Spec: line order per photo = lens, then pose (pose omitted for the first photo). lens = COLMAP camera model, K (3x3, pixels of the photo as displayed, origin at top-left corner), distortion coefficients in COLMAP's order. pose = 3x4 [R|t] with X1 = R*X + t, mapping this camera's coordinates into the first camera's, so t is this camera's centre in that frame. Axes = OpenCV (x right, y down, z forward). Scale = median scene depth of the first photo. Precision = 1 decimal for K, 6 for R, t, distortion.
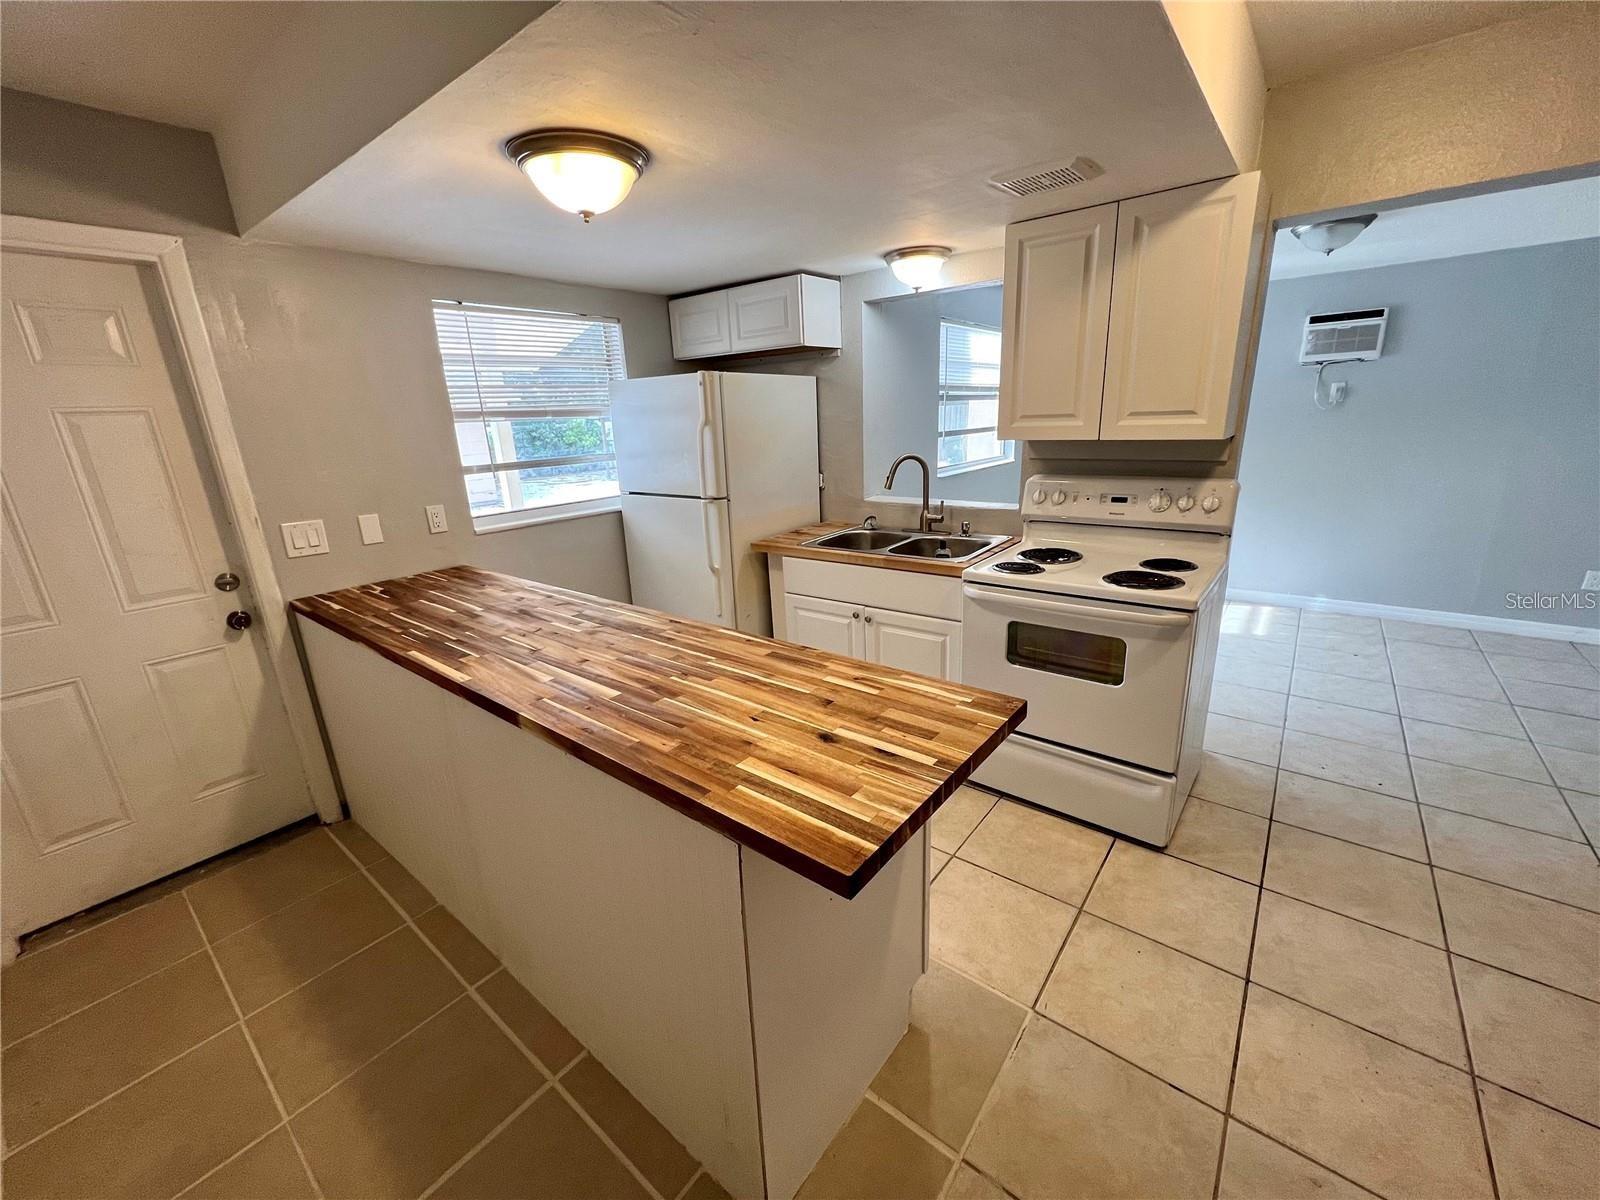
lens RADIAL K [[637.5, 0, 800.0], [0, 637.5, 600.0], [0, 0, 1]] dist [-0.000363, 0.000100]
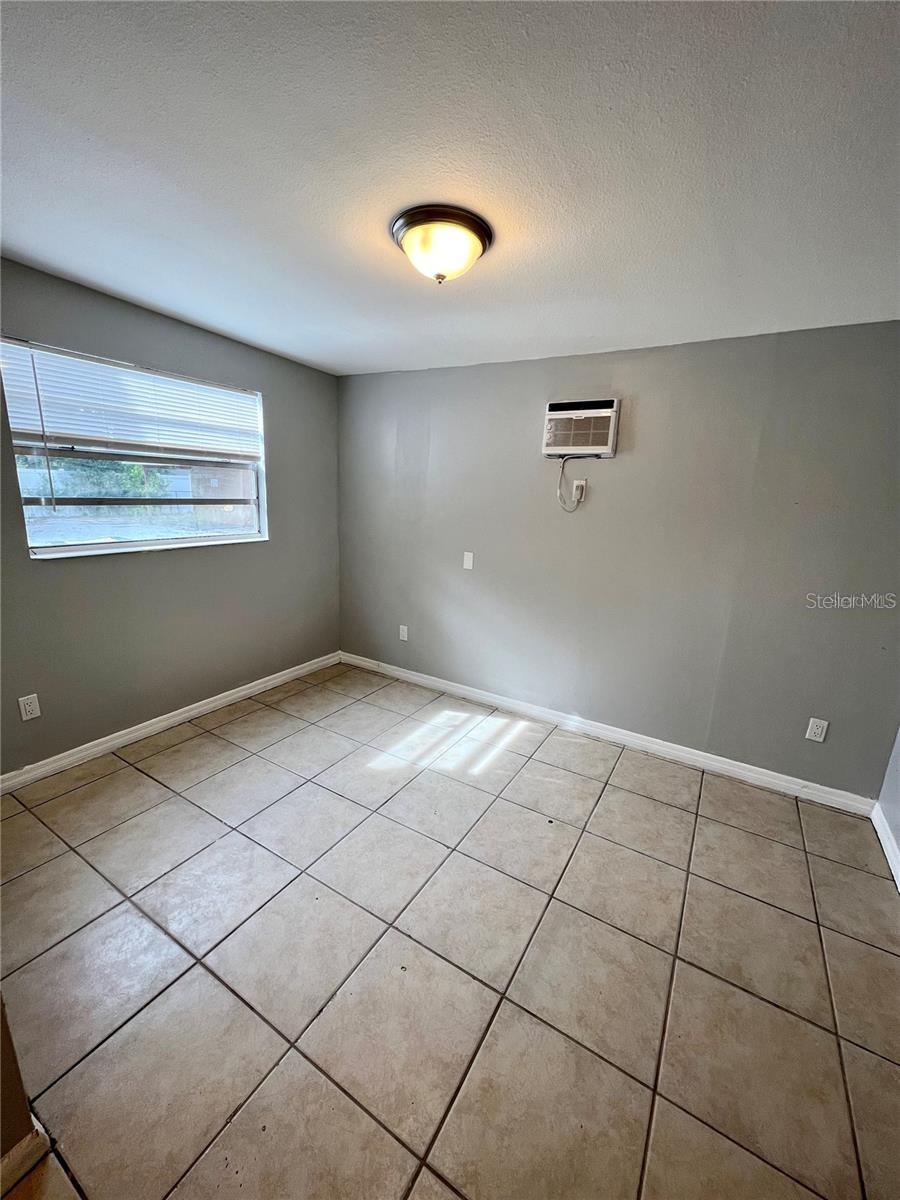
lens RADIAL K [[498.7, 0, 453.8], [0, 498.7, 595.6], [0, 0, 1]] dist [0.032740, 0.000131]
pose [[0.987214, 0.039687, 0.154383, 0.590641], [-0.030748, 0.997733, -0.059864, -0.136223], [-0.156409, 0.054352, 0.986196, 0.358634]]
